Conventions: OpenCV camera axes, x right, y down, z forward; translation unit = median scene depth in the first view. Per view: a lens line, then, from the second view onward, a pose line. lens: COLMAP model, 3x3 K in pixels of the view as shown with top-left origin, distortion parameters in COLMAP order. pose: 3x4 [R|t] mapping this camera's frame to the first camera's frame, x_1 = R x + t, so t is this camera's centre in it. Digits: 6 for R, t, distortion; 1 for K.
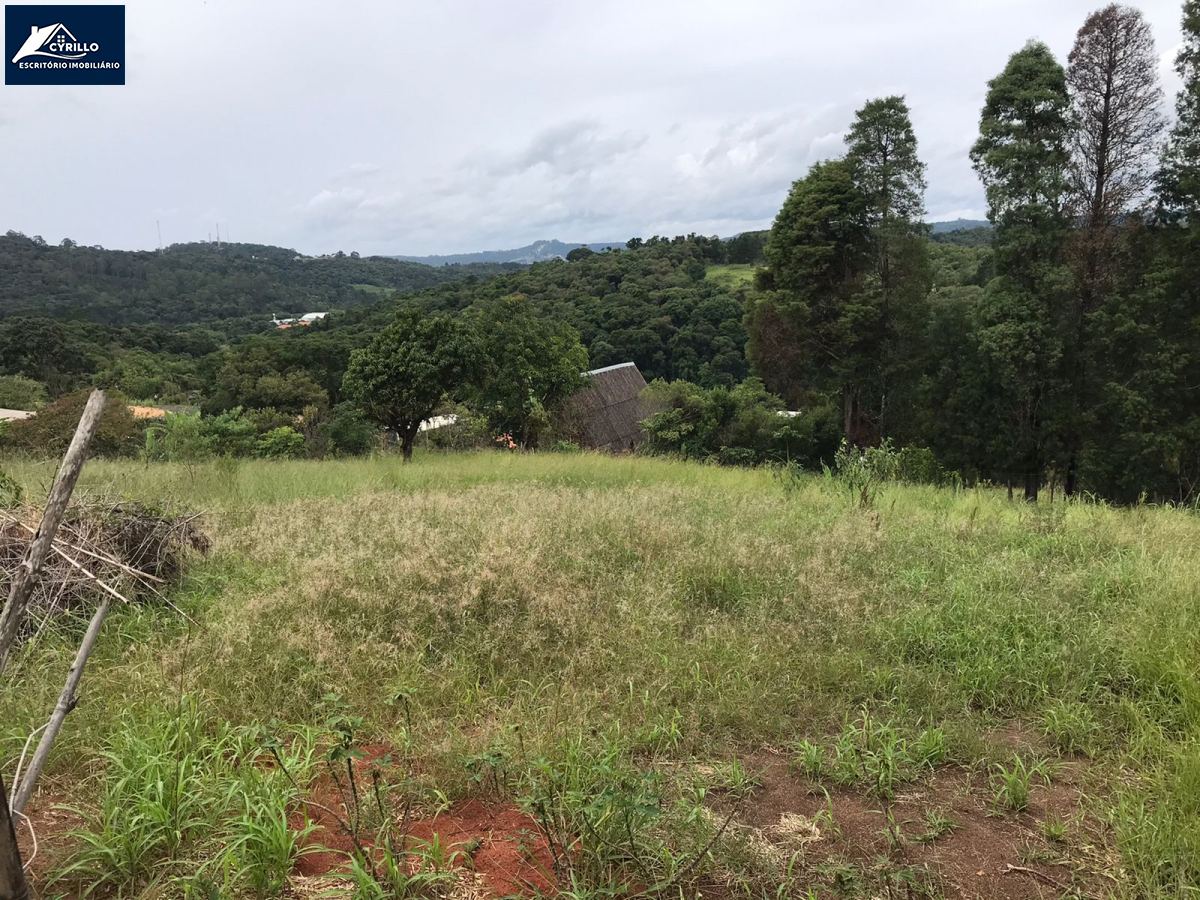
lens RADIAL K [[977.8, 0, 595.4], [0, 977.8, 456.4], [0, 0, 1]] dist [0.059811, -0.072453]
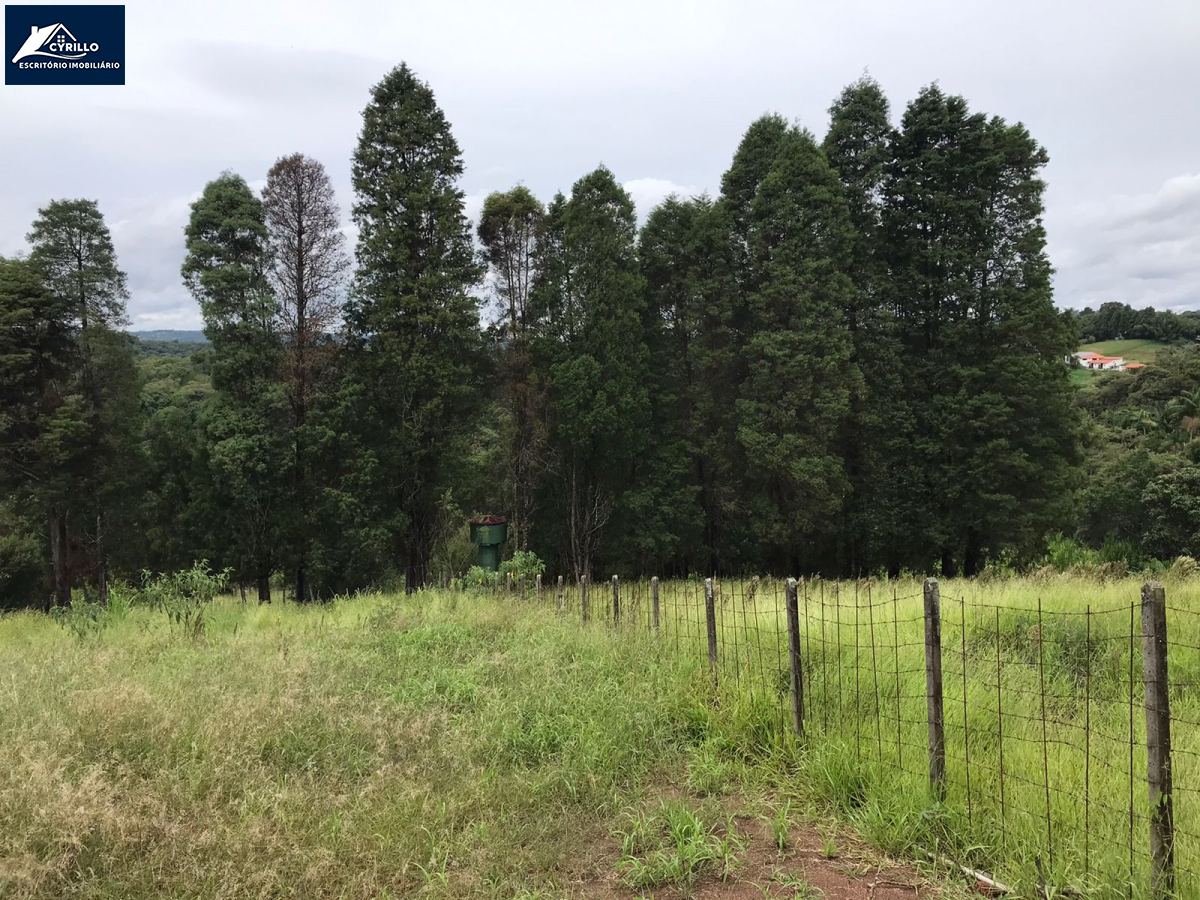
lens RADIAL K [[963.8, 0, 601.9], [0, 963.8, 454.0], [0, 0, 1]] dist [0.100854, -0.191404]
pose [[0.654673, -0.037898, 0.754962, -0.094215], [0.120723, 0.991165, -0.054931, -0.014293], [-0.746210, 0.127102, 0.653464, 0.056056]]
